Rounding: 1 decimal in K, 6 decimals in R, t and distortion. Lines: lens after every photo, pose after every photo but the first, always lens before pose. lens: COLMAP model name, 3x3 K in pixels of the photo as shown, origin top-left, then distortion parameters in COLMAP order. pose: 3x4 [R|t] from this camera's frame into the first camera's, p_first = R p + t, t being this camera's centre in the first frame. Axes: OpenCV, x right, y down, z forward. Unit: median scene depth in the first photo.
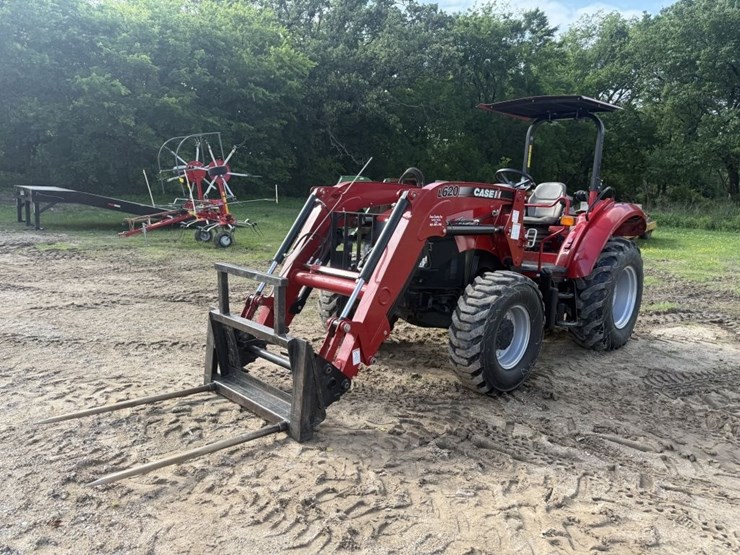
lens RADIAL K [[526.9, 0, 370.0], [0, 526.9, 277.5], [0, 0, 1]] dist [0.026264, -0.037903]
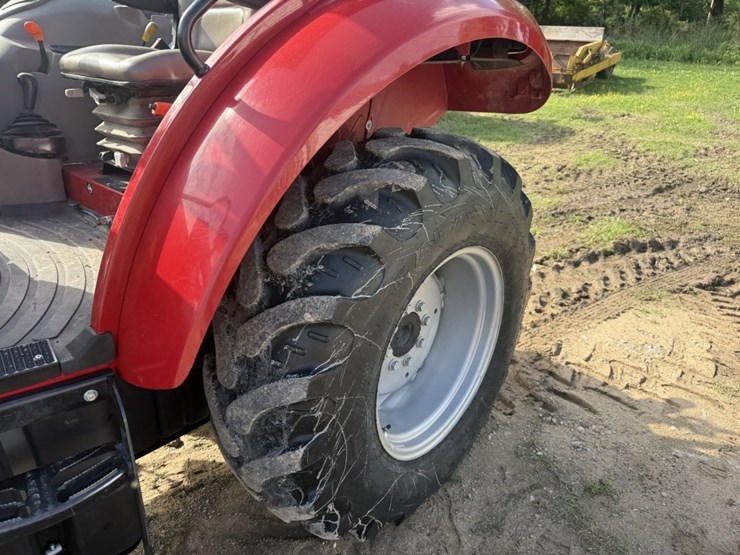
lens RADIAL K [[526.9, 0, 370.0], [0, 526.9, 277.5], [0, 0, 1]] dist [0.026264, -0.037903]
pose [[0.997014, -0.047697, 0.060724, 0.170940], [0.028437, 0.957943, 0.285547, -0.033861], [-0.071790, -0.282967, 0.956439, 0.300148]]
